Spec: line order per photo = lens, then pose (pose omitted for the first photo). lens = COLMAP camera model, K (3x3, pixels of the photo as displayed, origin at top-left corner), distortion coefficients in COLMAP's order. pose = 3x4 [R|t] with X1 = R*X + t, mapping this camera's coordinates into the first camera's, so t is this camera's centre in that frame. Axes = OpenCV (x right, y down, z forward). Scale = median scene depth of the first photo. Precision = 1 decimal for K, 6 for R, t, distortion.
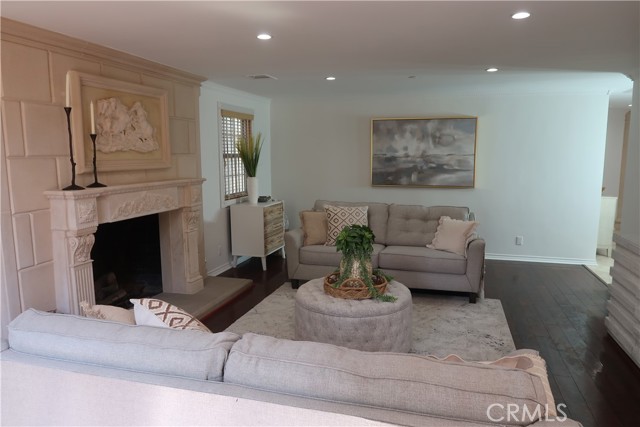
lens RADIAL K [[438.8, 0, 320.8], [0, 438.8, 214.6], [0, 0, 1]] dist [-0.030373, 0.004584]
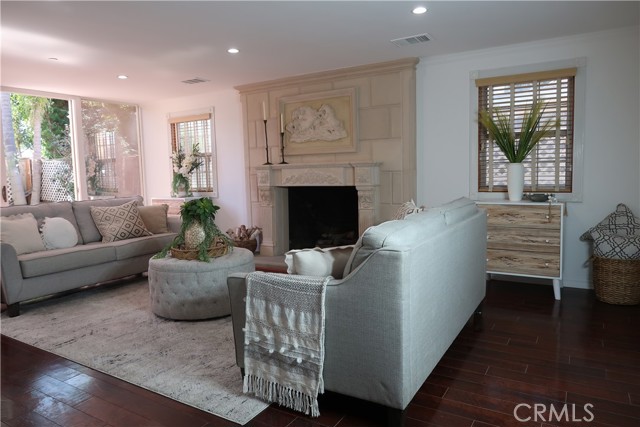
lens RADIAL K [[438.8, 0, 319.7], [0, 438.8, 212.1], [0, 0, 1]] dist [-0.030373, 0.004584]
pose [[-0.255602, 0.093075, -0.962291, 0.995684], [-0.110301, 0.986048, 0.124671, -0.099286], [0.960469, 0.138008, -0.241770, 1.443677]]
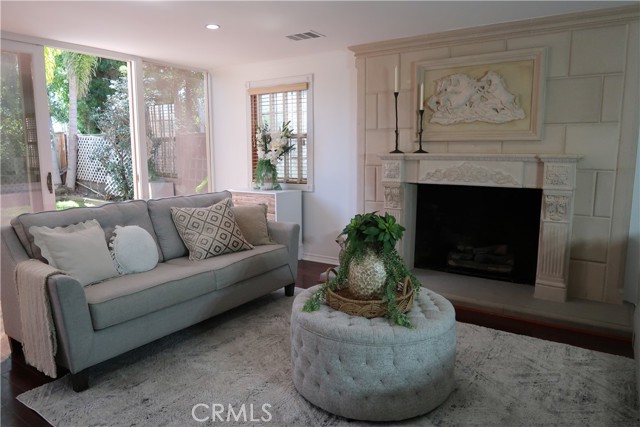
lens RADIAL K [[438.8, 0, 319.5], [0, 438.8, 213.1], [0, 0, 1]] dist [-0.030373, 0.004584]
pose [[-0.300615, 0.131899, -0.944581, 0.700575], [-0.133227, 0.974873, 0.178529, -0.075086], [0.944395, 0.179512, -0.275489, 1.017615]]
